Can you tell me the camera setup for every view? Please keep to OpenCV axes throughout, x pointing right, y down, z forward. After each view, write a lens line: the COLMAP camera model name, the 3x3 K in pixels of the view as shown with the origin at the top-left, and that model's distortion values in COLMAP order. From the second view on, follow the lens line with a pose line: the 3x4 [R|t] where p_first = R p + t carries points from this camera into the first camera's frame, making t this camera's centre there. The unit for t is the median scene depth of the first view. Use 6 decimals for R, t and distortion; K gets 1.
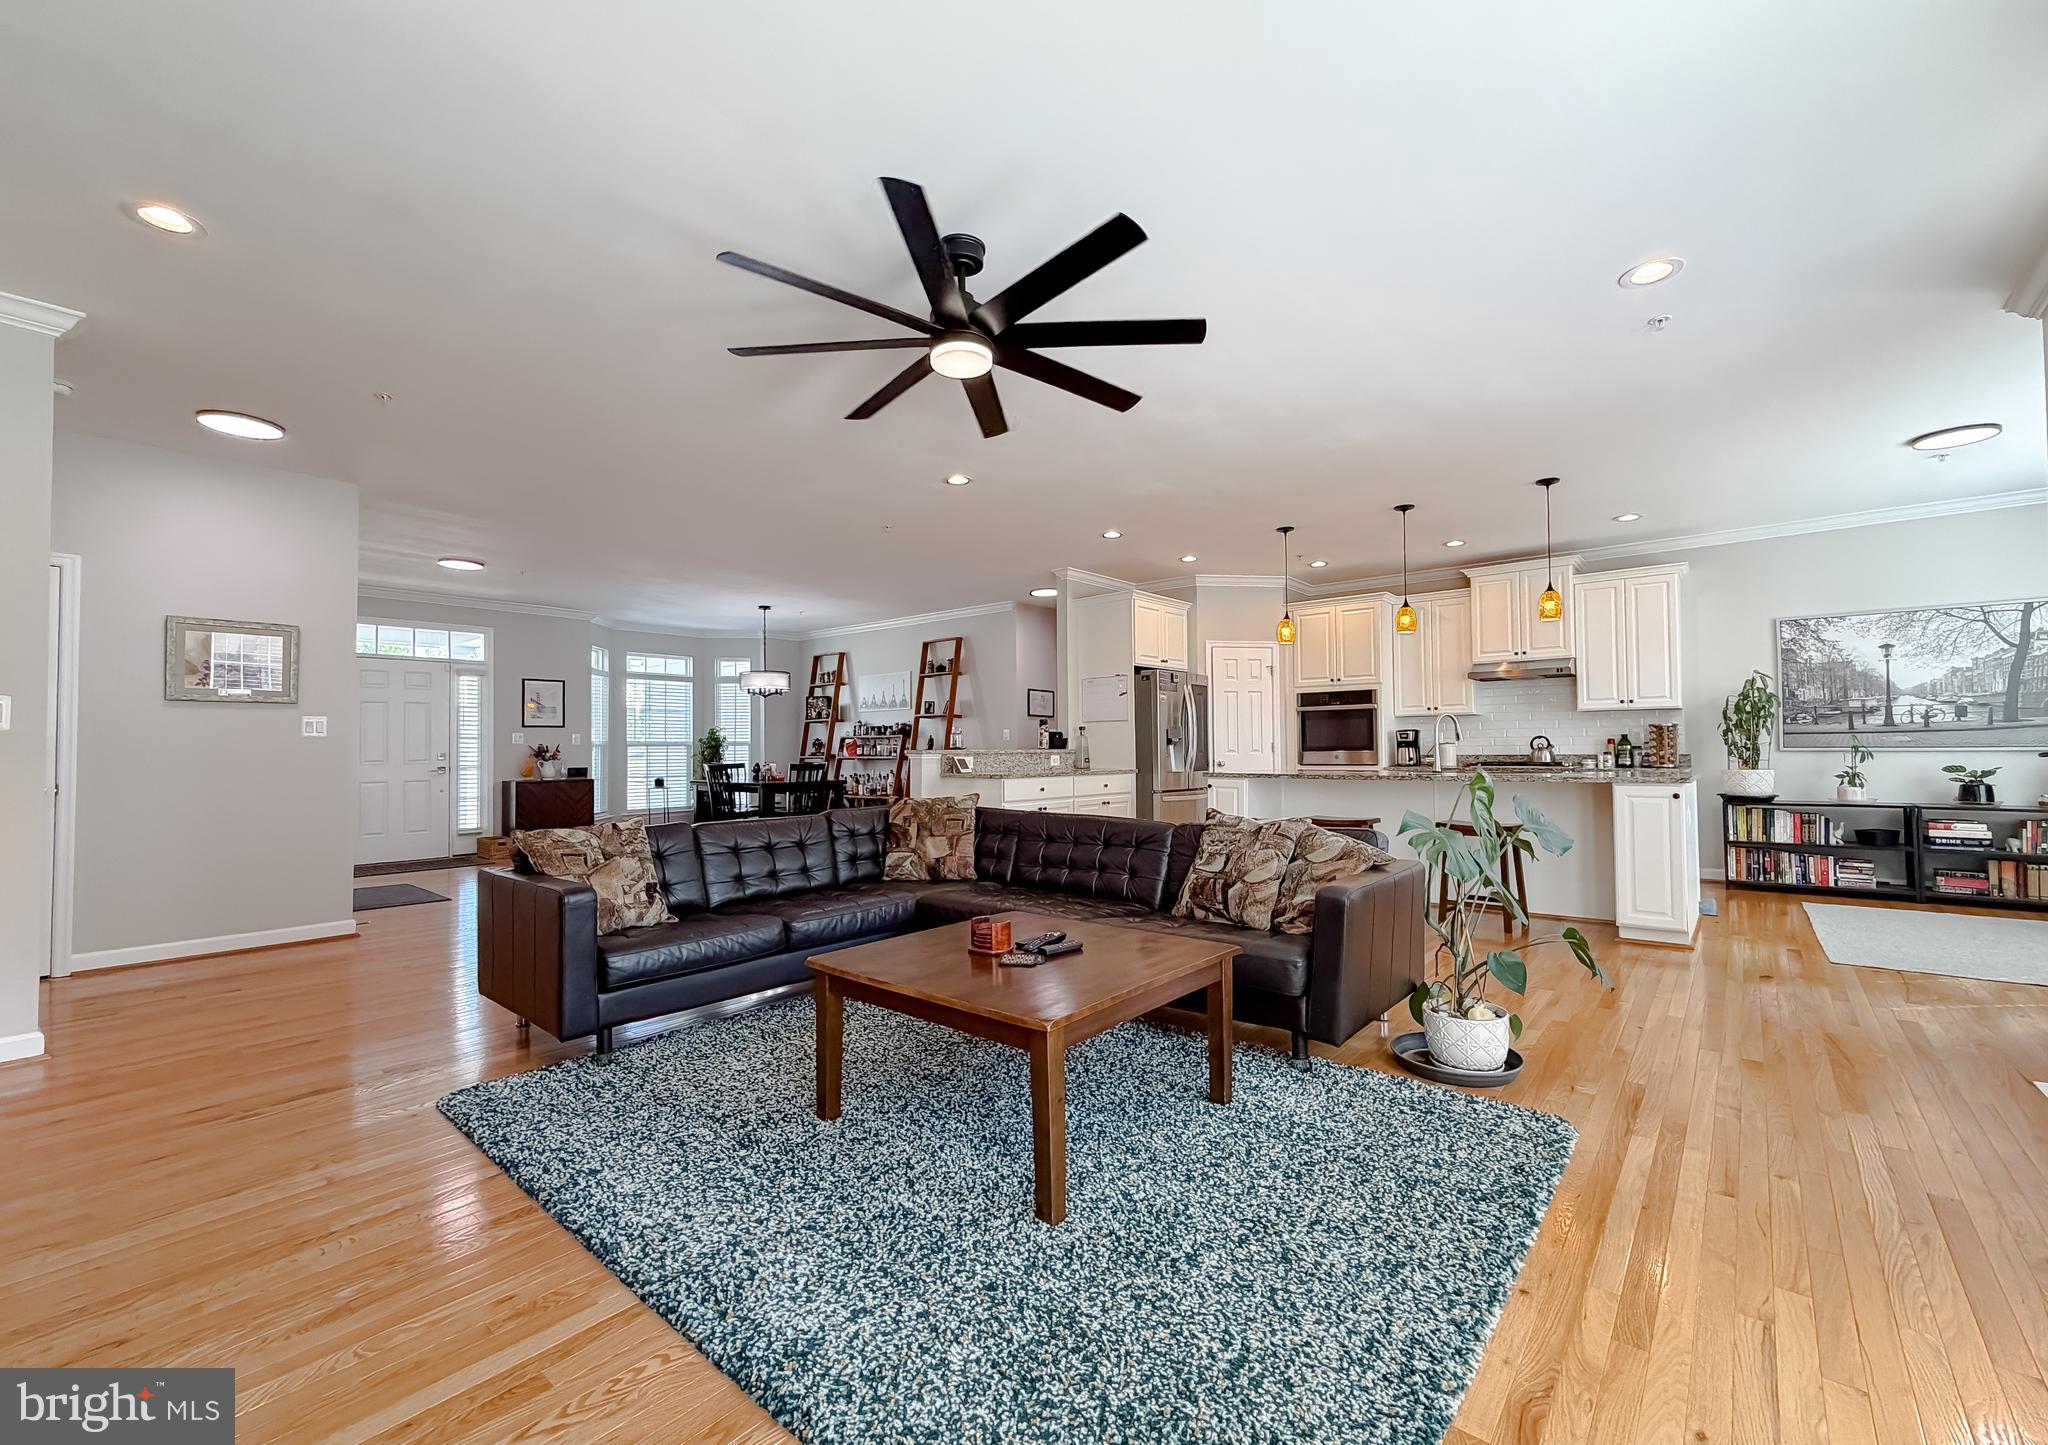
lens RADIAL K [[851.9, 0, 1030.2], [0, 851.9, 727.6], [0, 0, 1]] dist [0.000305, 0.000480]
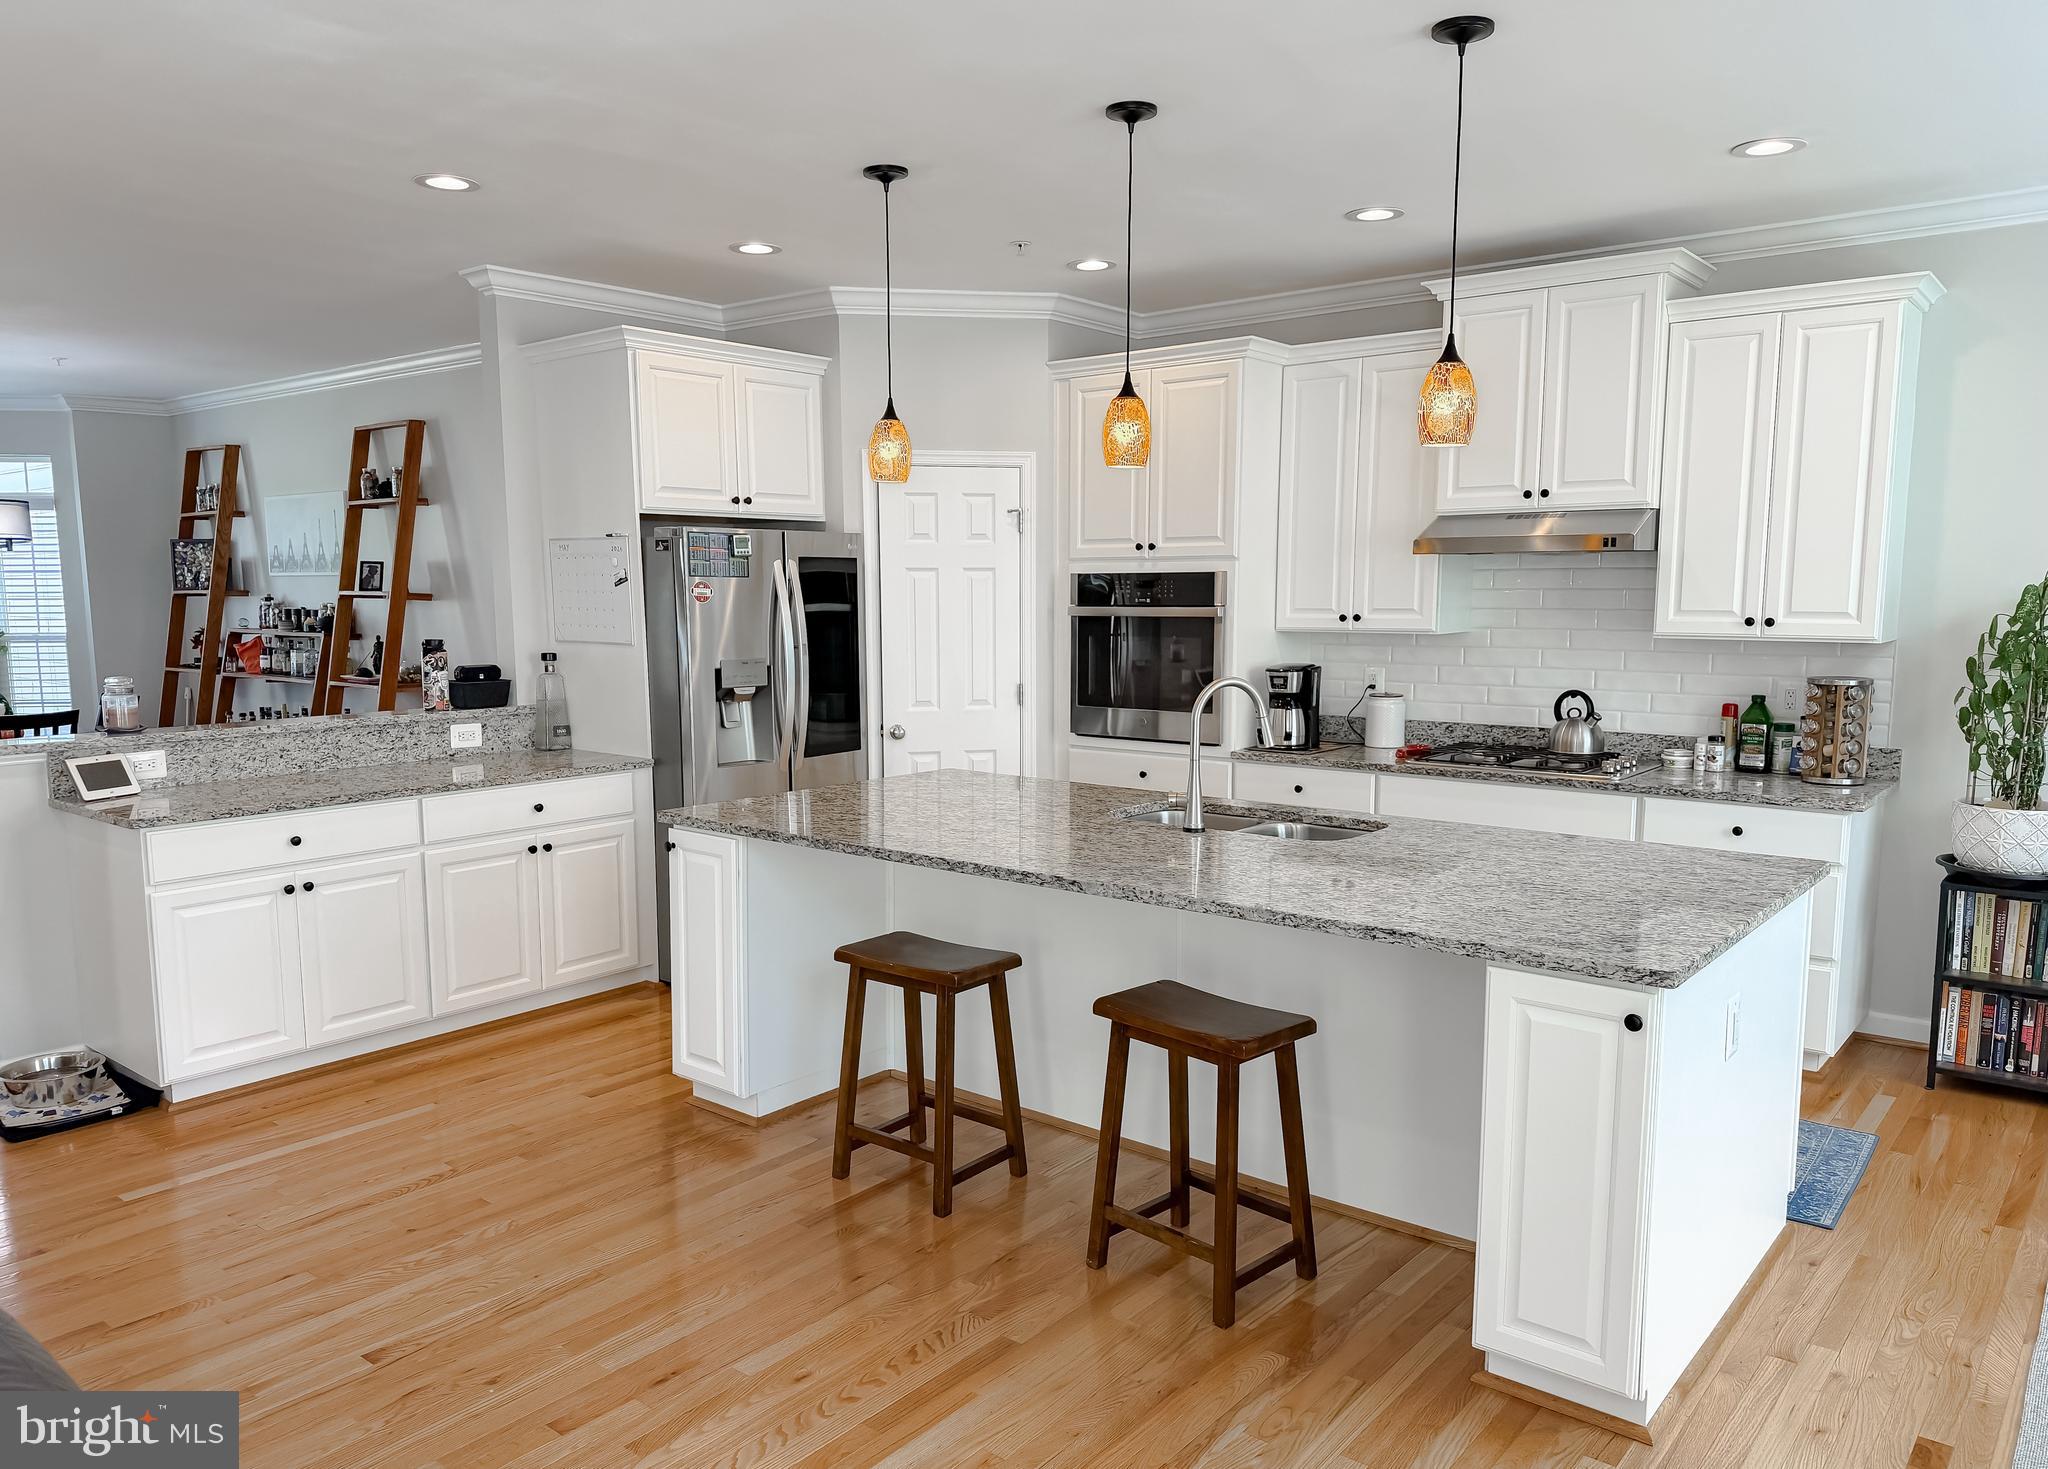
lens RADIAL K [[1447.4, 0, 1013.2], [0, 1447.4, 769.8], [0, 0, 1]] dist [0.081172, -0.116749]
pose [[0.999903, 0.003820, 0.013415, 0.354750], [-0.005867, 0.987732, 0.156046, -0.073490], [-0.012654, -0.156110, 0.987659, 0.316244]]
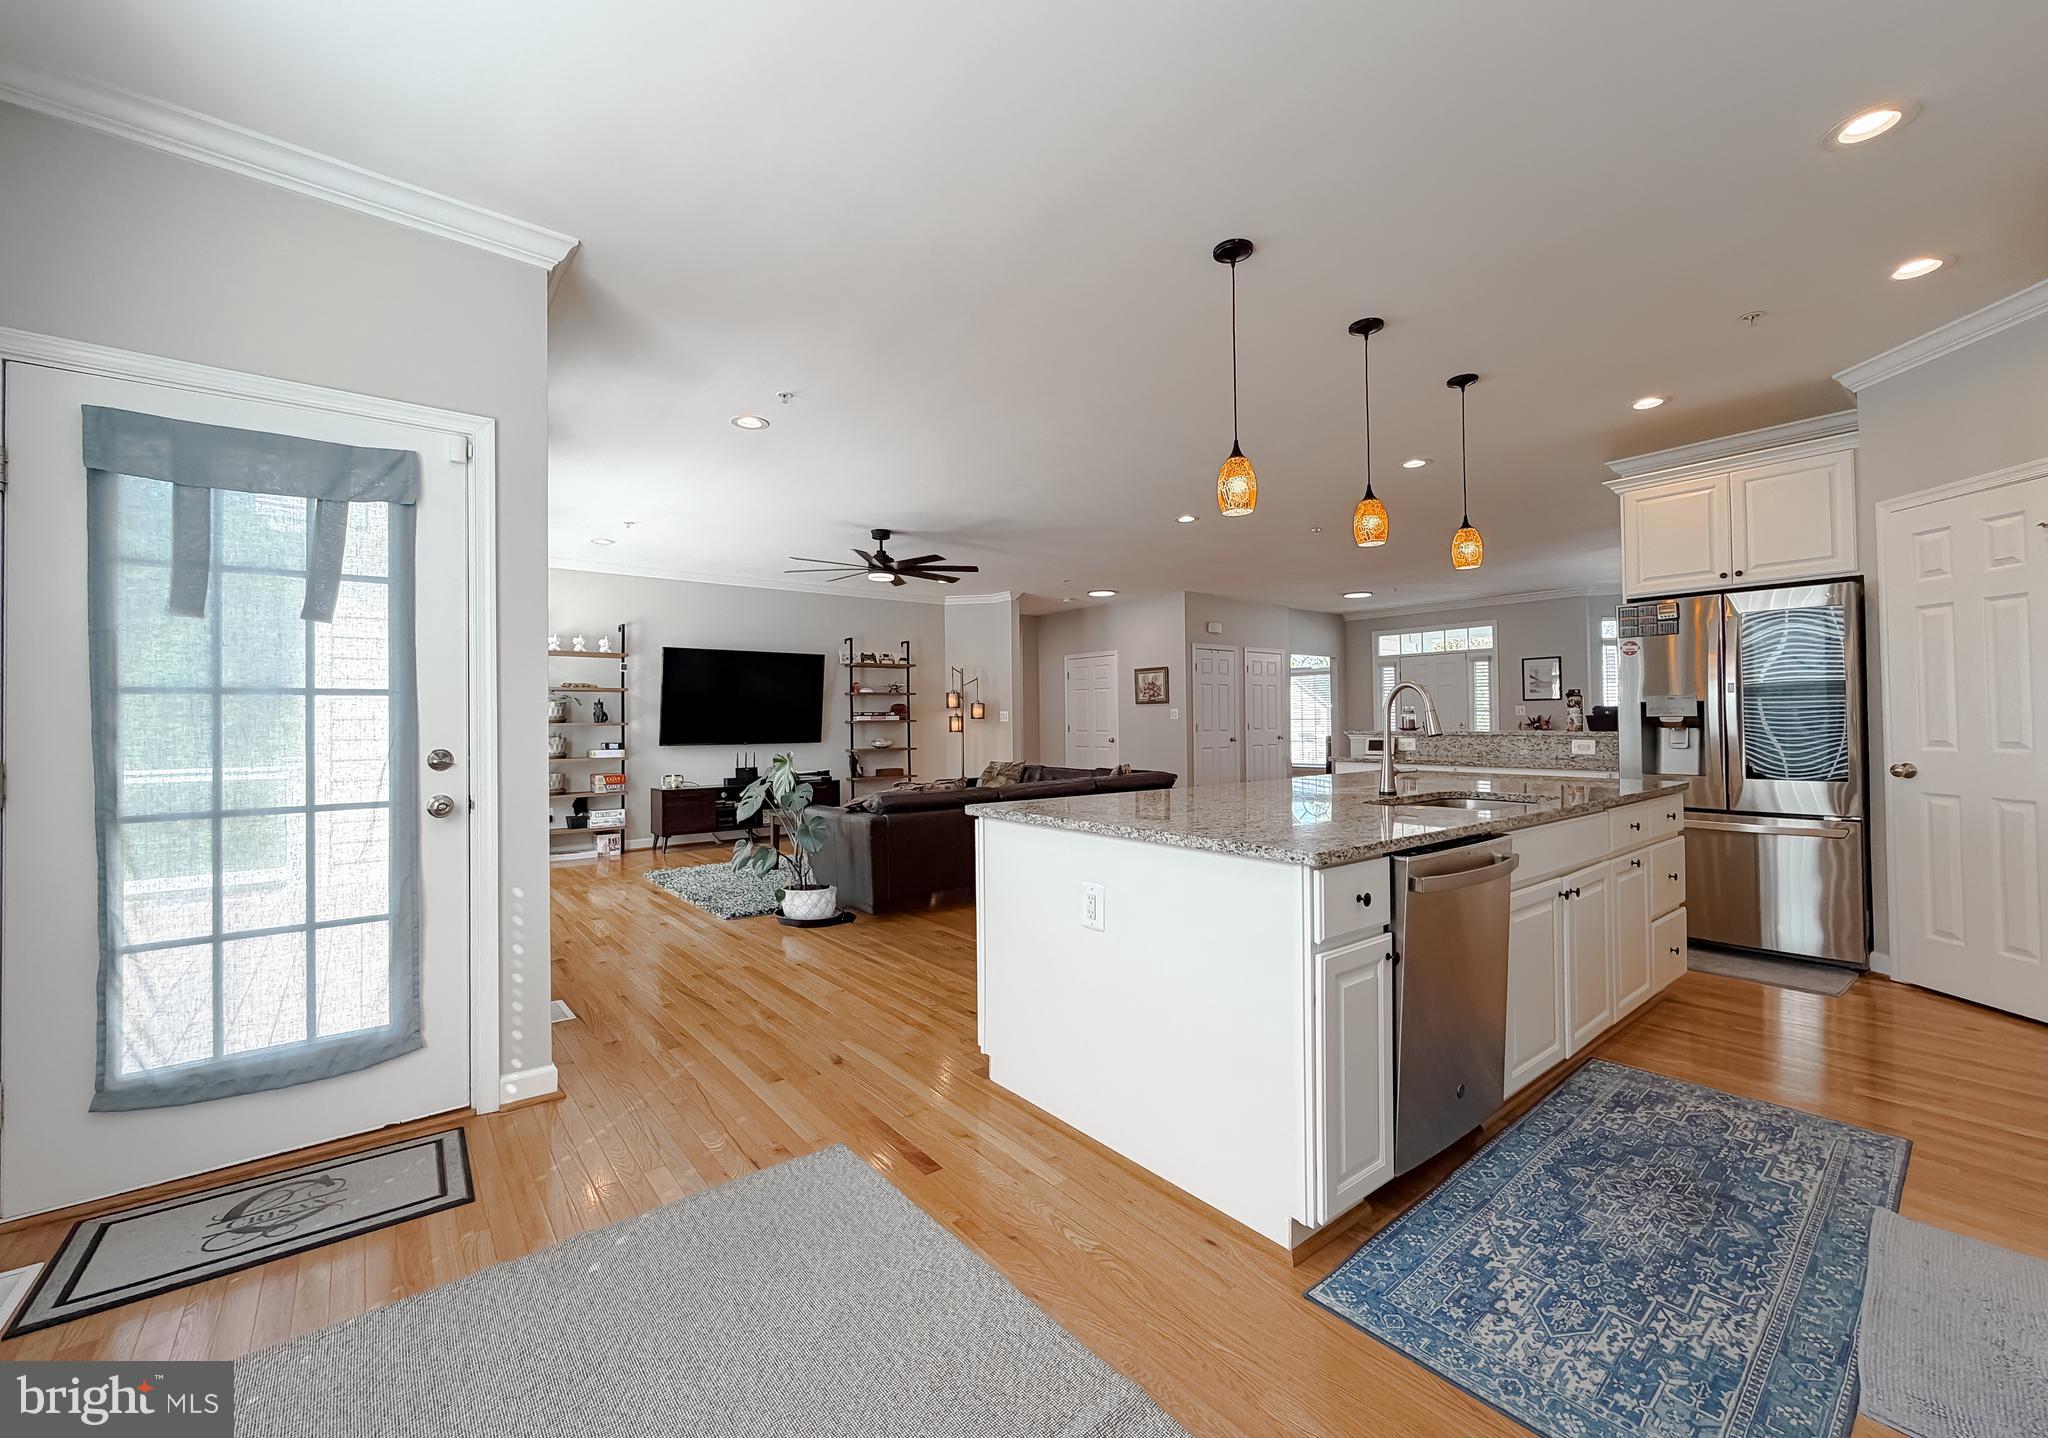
lens RADIAL K [[819.7, 0, 1015.0], [0, 819.7, 711.8], [0, 0, 1]] dist [-0.000932, 0.000554]
pose [[-0.199366, -0.000439, -0.979925, 0.952721], [0.038409, 0.999228, -0.008262, -0.004005], [0.979172, -0.039285, -0.199195, 0.807610]]
